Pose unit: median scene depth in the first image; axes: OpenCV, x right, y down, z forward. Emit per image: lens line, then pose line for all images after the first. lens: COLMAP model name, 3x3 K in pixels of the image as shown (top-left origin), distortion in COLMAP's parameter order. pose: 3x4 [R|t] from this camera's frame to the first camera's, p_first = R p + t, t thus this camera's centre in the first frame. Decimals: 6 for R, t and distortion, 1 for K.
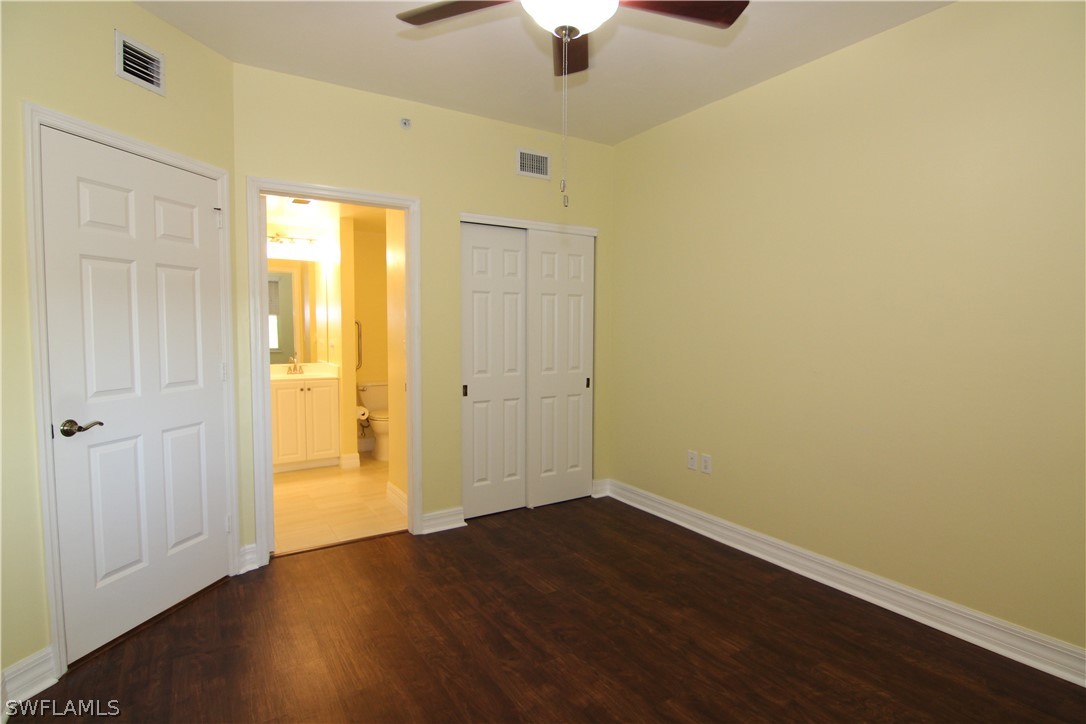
lens RADIAL K [[551.6, 0, 544.9], [0, 551.6, 359.1], [0, 0, 1]] dist [0.001319, -0.018965]
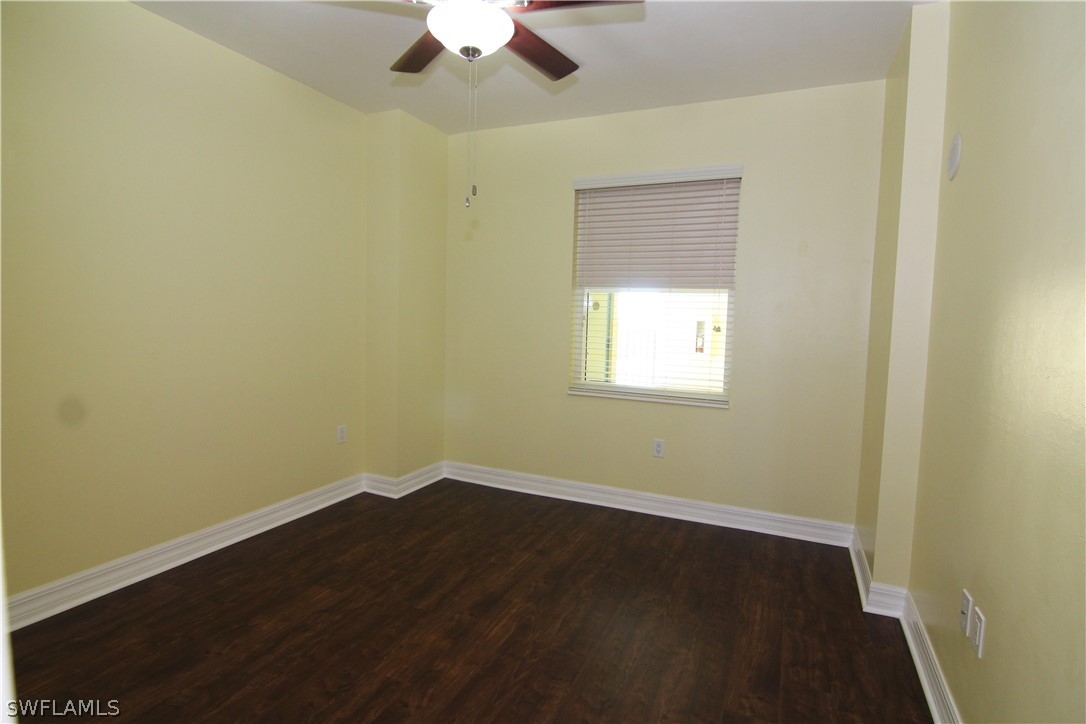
lens RADIAL K [[551.6, 0, 544.9], [0, 551.6, 359.1], [0, 0, 1]] dist [0.001319, -0.018965]
pose [[-0.520541, -0.102051, 0.847716, -0.844604], [0.027934, 0.990265, 0.136364, -0.099028], [-0.853380, 0.094663, -0.512622, 1.205882]]
